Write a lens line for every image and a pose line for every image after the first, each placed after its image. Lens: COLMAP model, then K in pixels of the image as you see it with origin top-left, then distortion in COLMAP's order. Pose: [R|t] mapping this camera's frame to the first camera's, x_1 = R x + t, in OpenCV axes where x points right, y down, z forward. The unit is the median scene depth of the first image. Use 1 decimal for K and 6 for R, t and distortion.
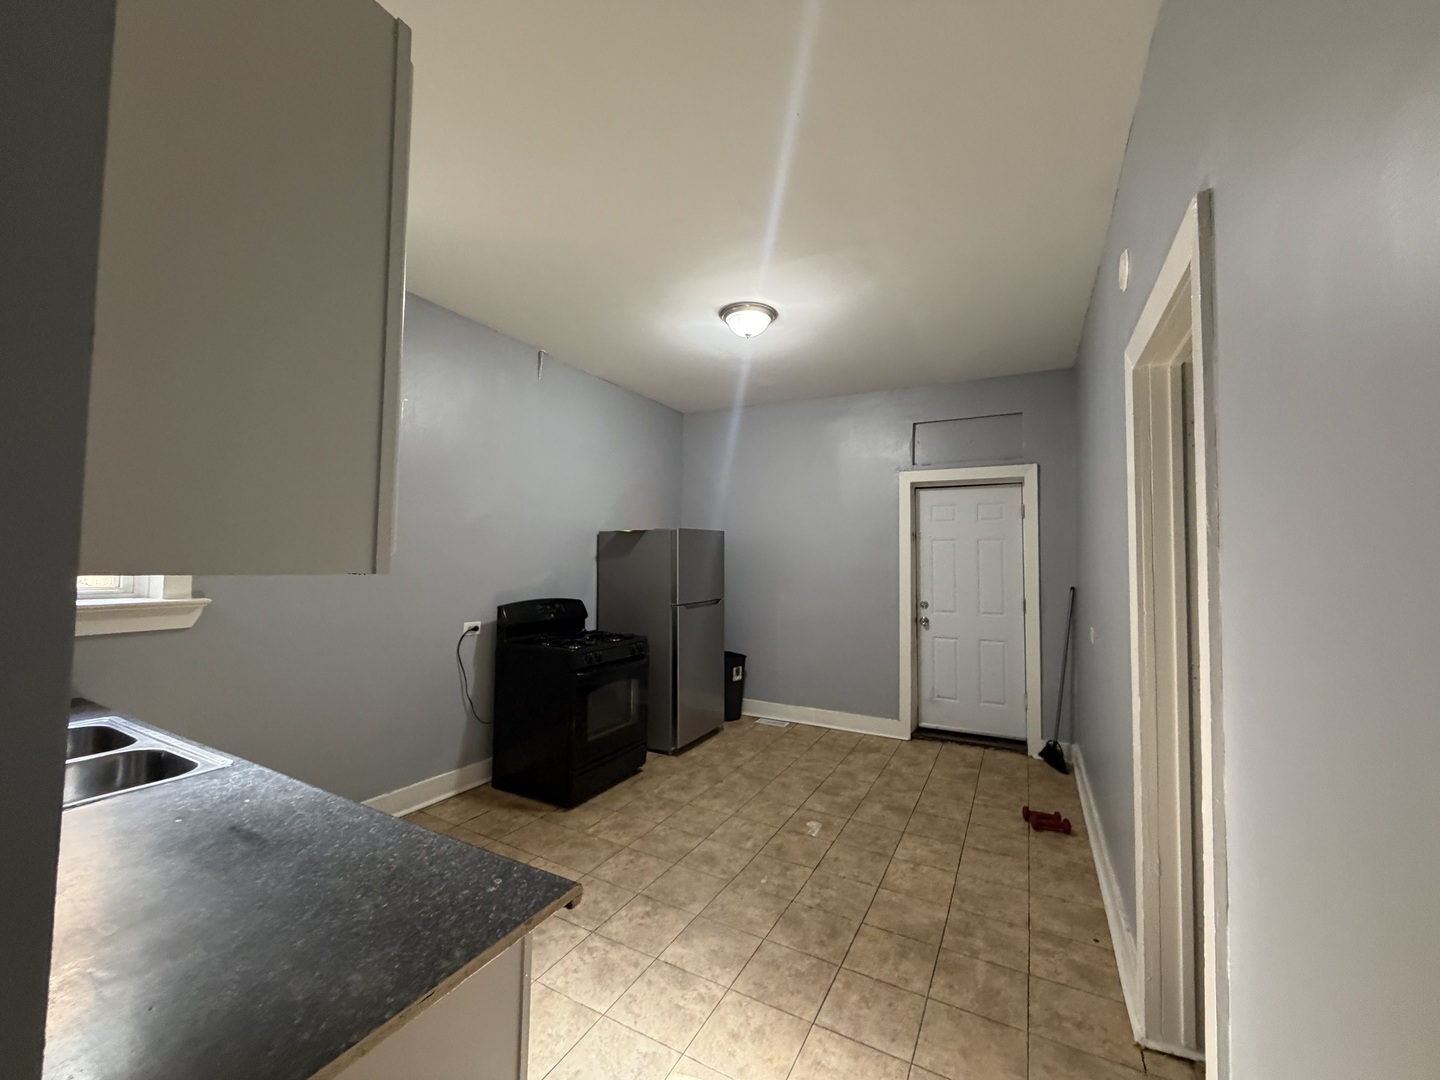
lens RADIAL K [[573.9, 0, 718.4], [0, 573.9, 536.4], [0, 0, 1]] dist [0.000928, -0.000226]
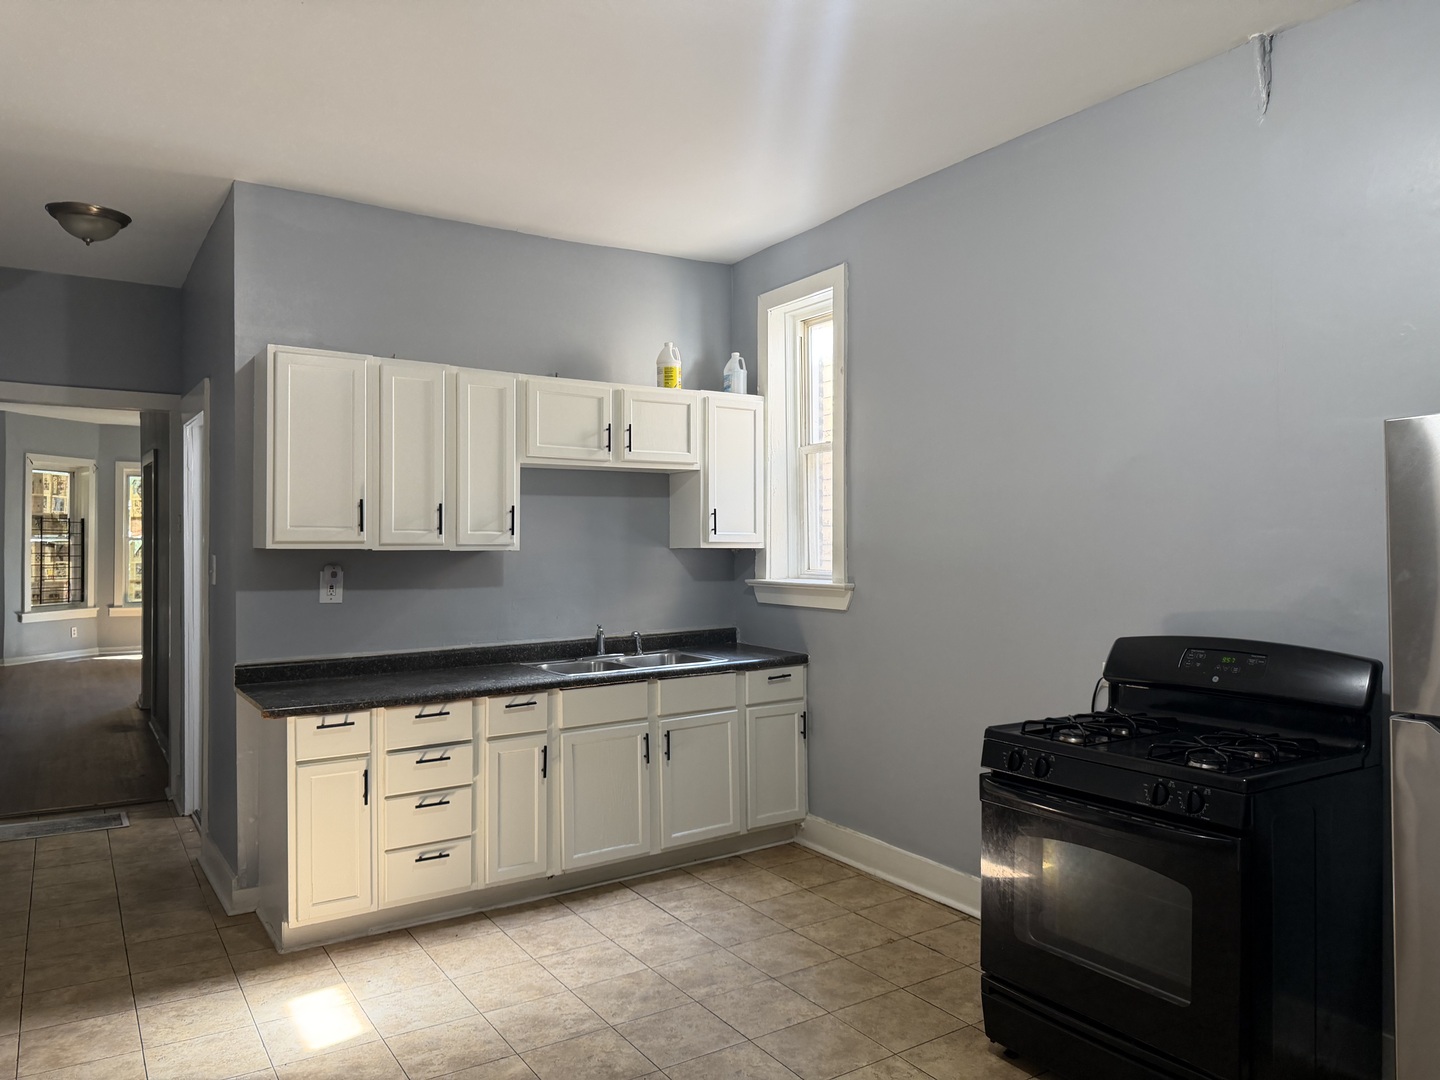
lens RADIAL K [[1043.3, 0, 722.5], [0, 1043.3, 537.6], [0, 0, 1]] dist [-0.000501, -0.002086]
pose [[-0.493564, -0.023719, -0.869386, 0.881716], [0.028940, 0.998627, -0.043674, 0.099775], [0.869228, -0.046717, -0.492200, 1.745237]]
